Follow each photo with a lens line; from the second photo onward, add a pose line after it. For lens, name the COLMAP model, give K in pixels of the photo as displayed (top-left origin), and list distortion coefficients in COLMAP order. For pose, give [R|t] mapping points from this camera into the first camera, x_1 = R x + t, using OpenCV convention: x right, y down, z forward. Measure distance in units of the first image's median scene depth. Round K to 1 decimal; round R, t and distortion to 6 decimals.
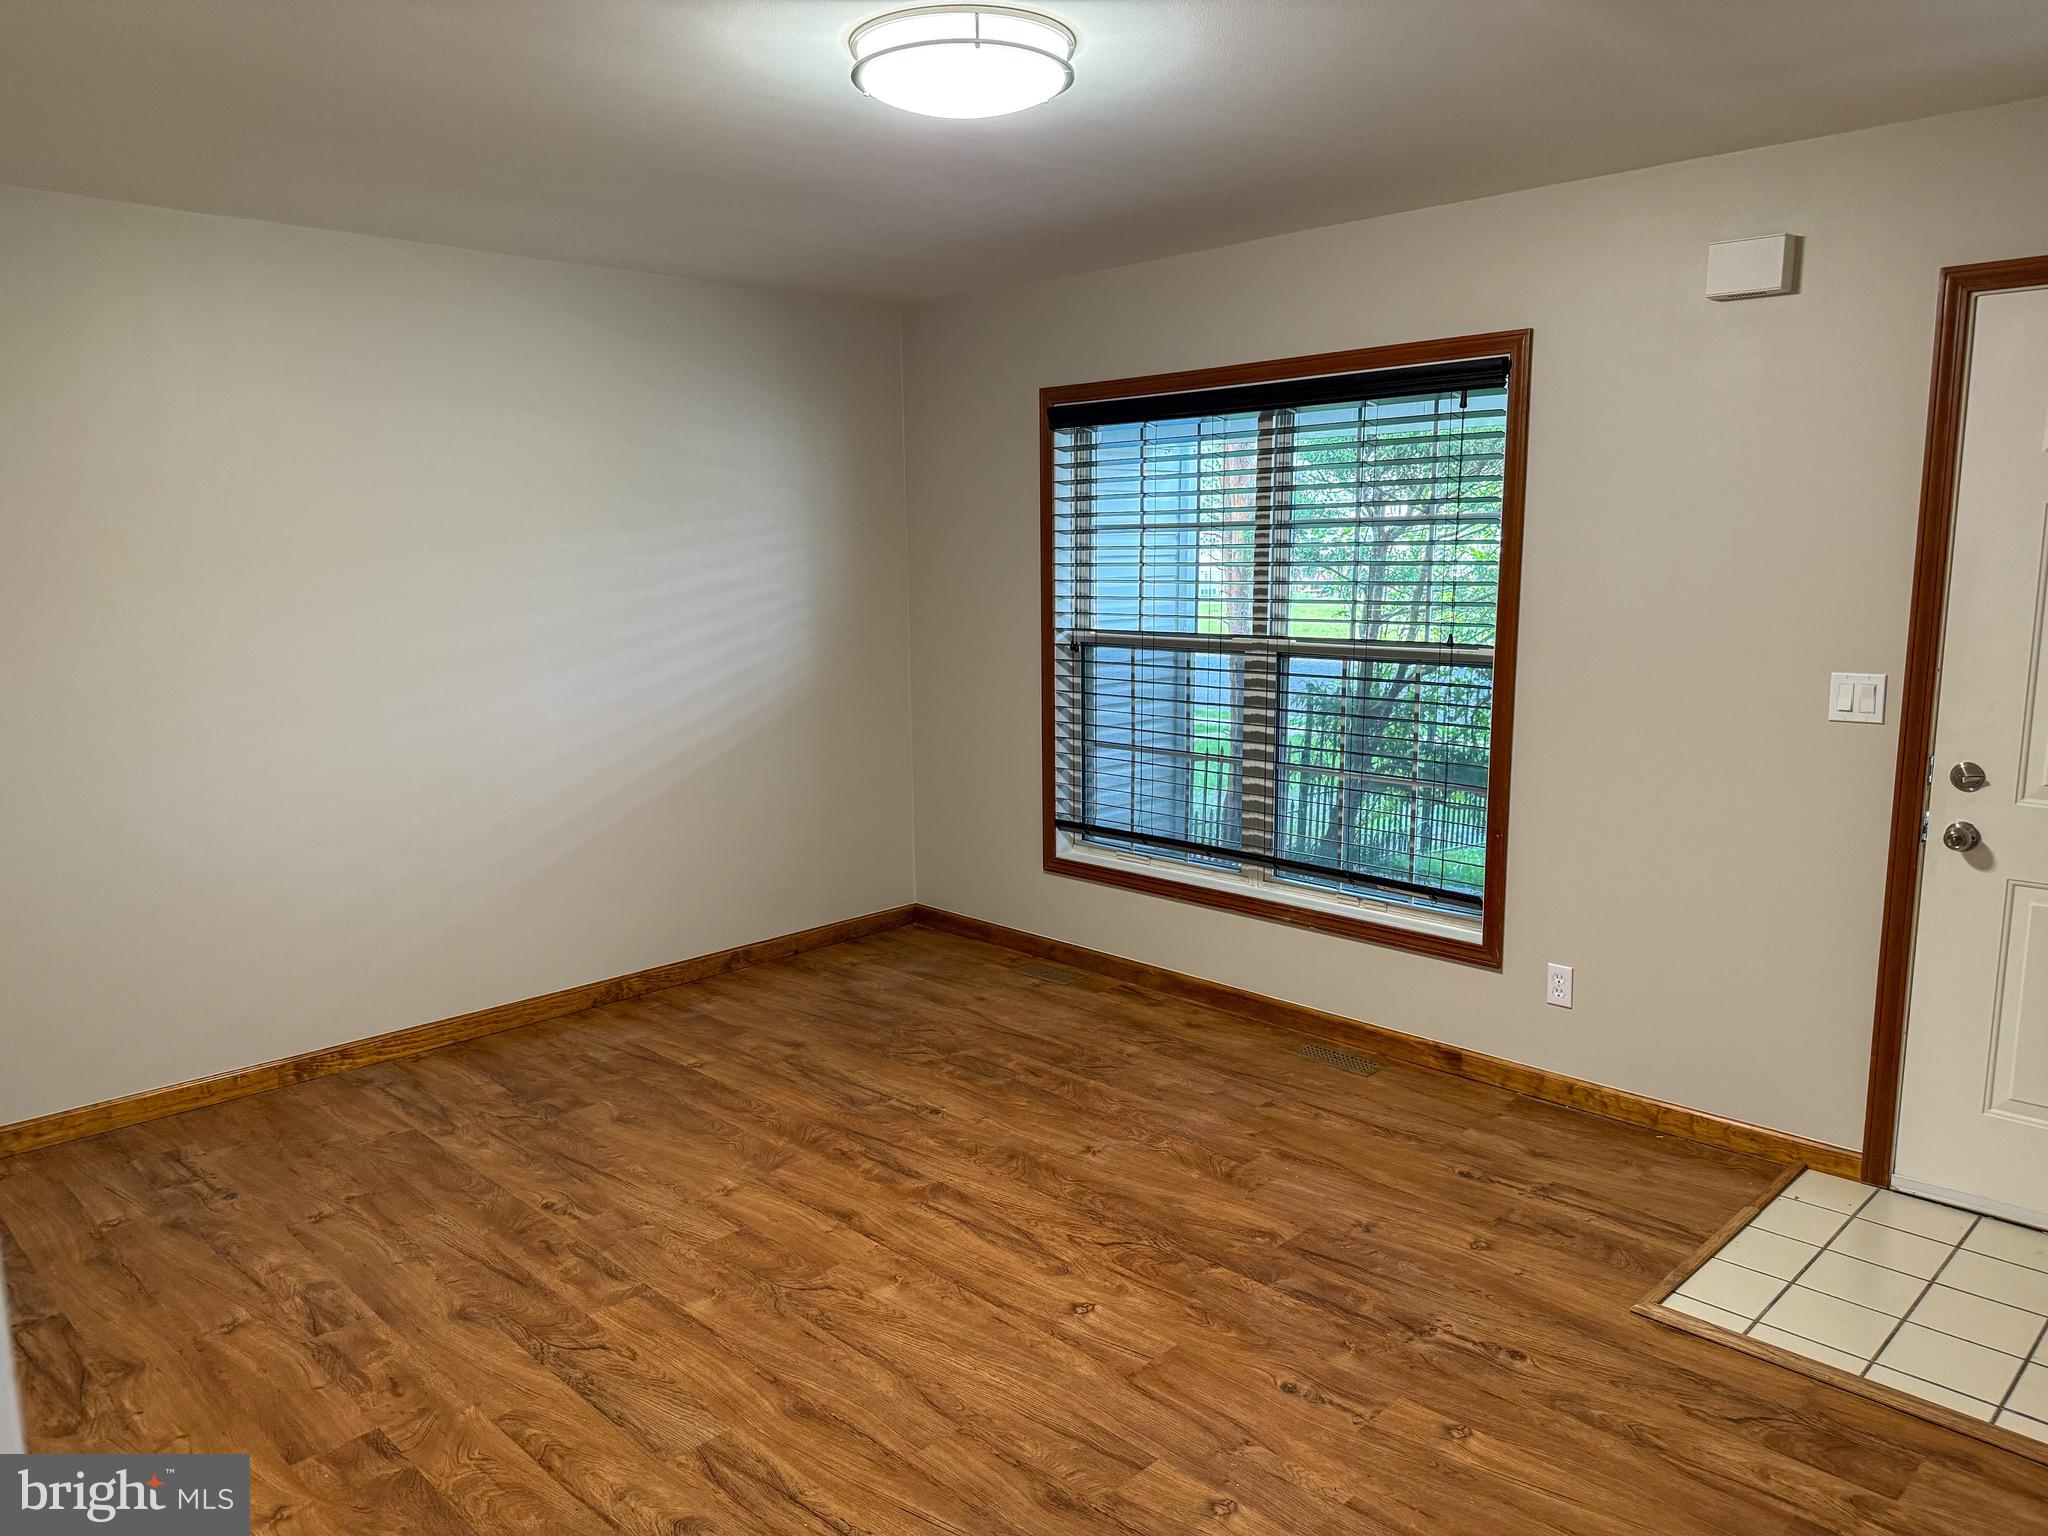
lens RADIAL K [[1446.0, 0, 1014.1], [0, 1446.0, 754.9], [0, 0, 1]] dist [0.068087, -0.097514]
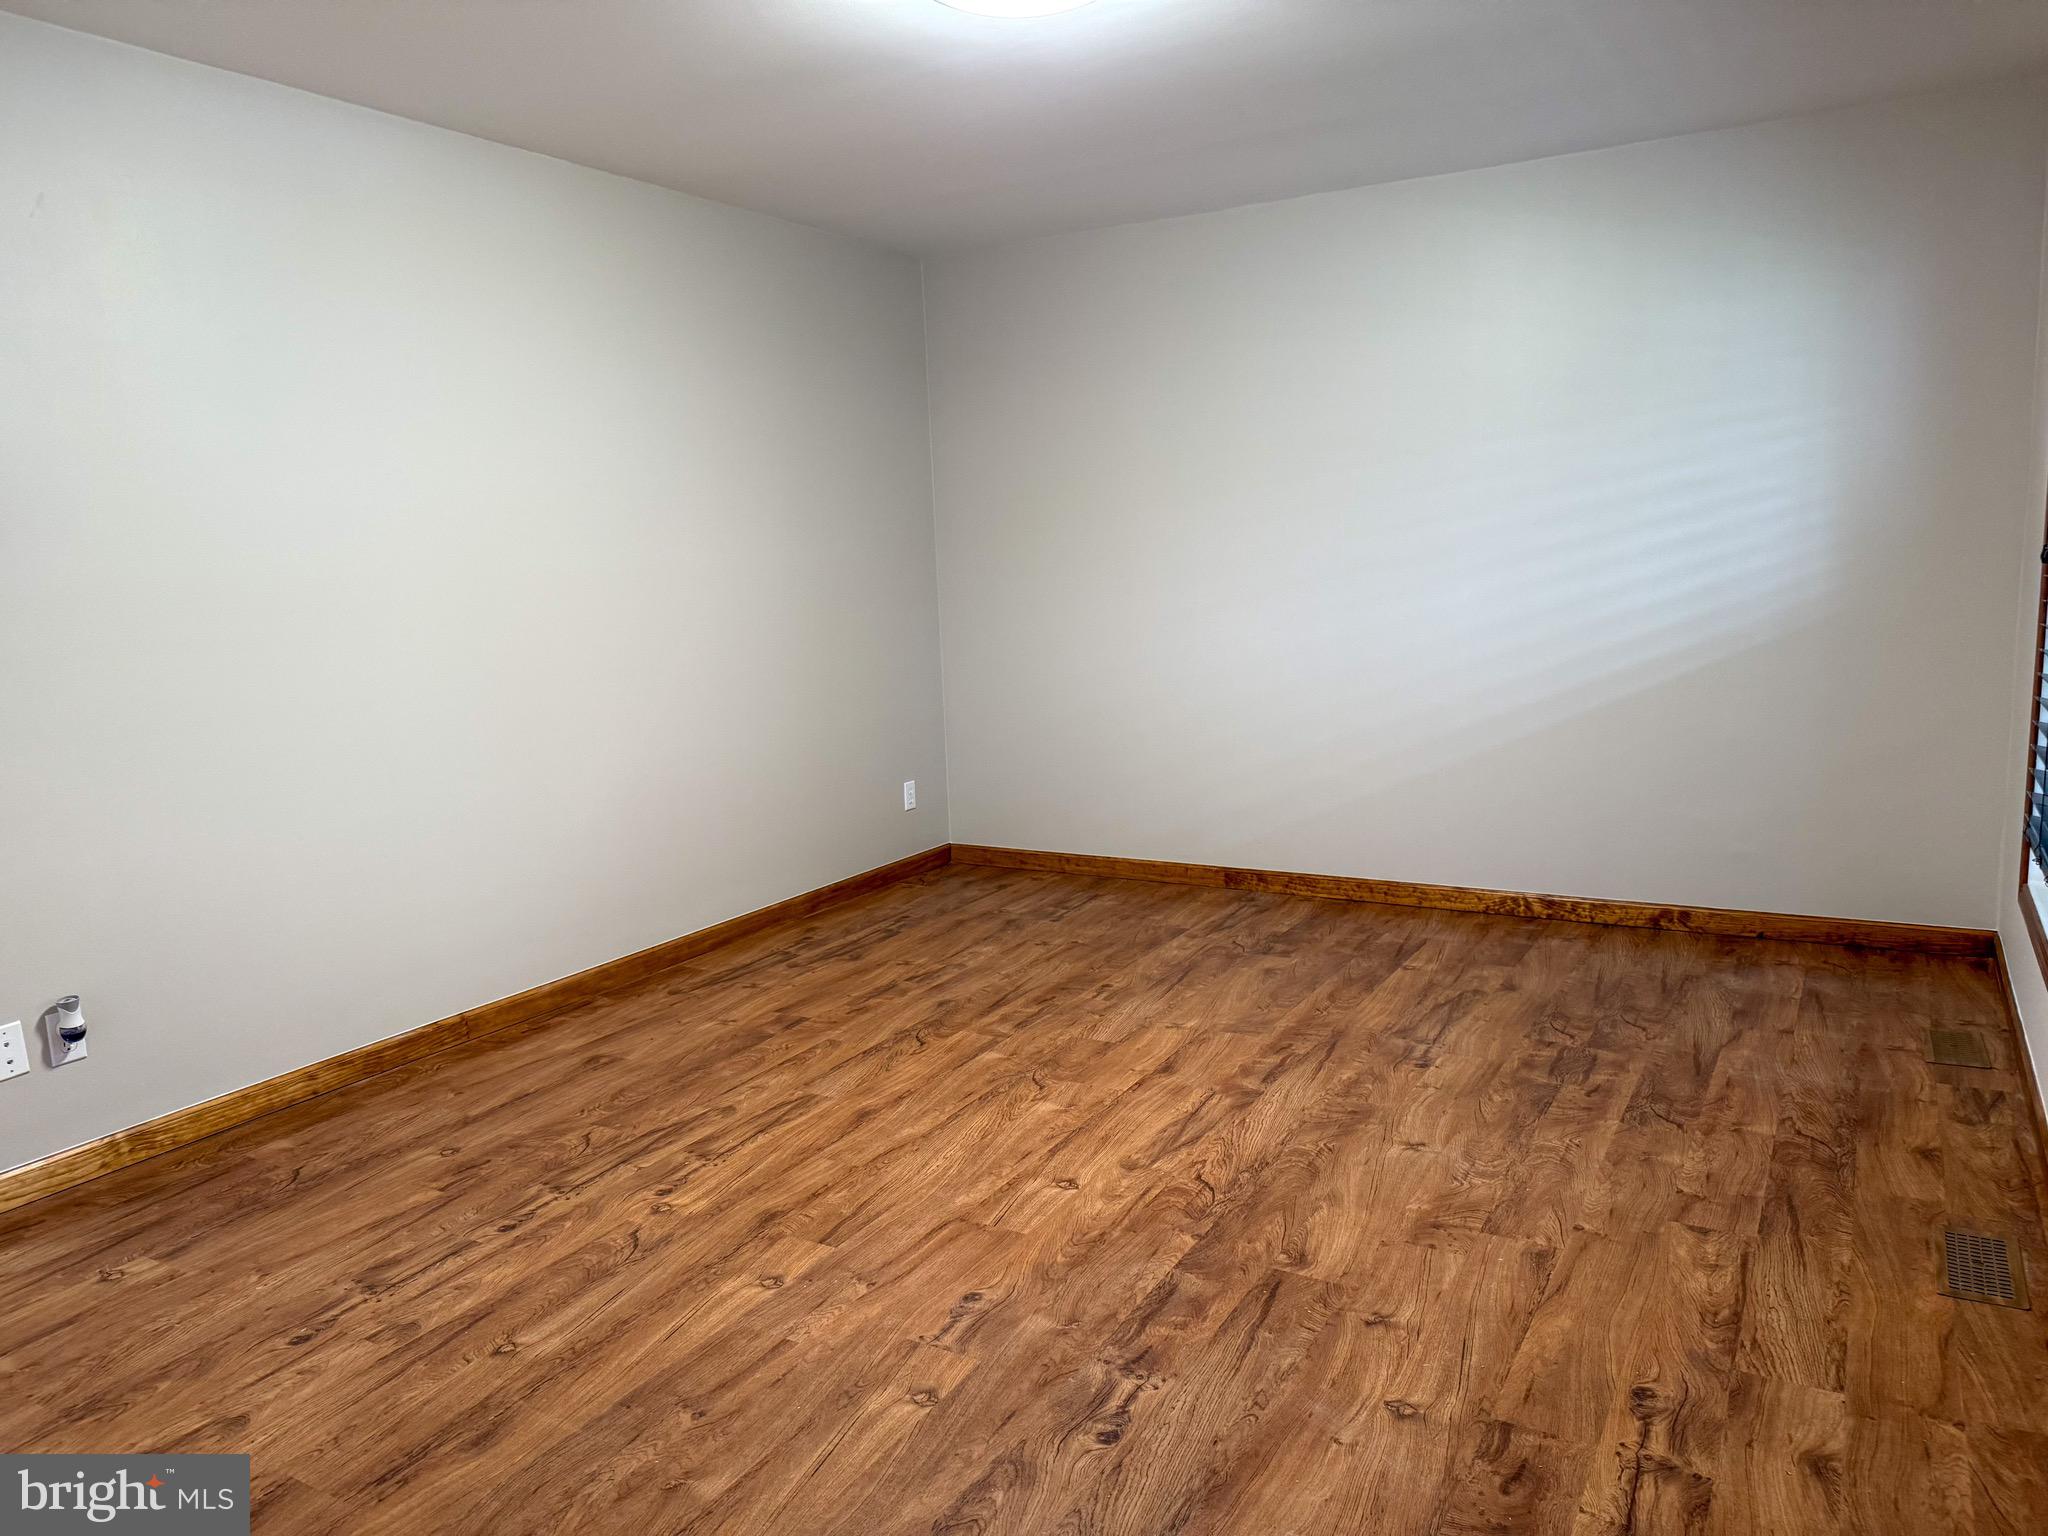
lens RADIAL K [[1446.0, 0, 1004.1], [0, 1446.0, 751.0], [0, 0, 1]] dist [0.068087, -0.097514]
pose [[0.255240, 0.136948, -0.957130, 0.791798], [-0.117813, 0.986947, 0.109797, -0.009930], [0.959673, 0.084738, 0.268043, 0.568750]]
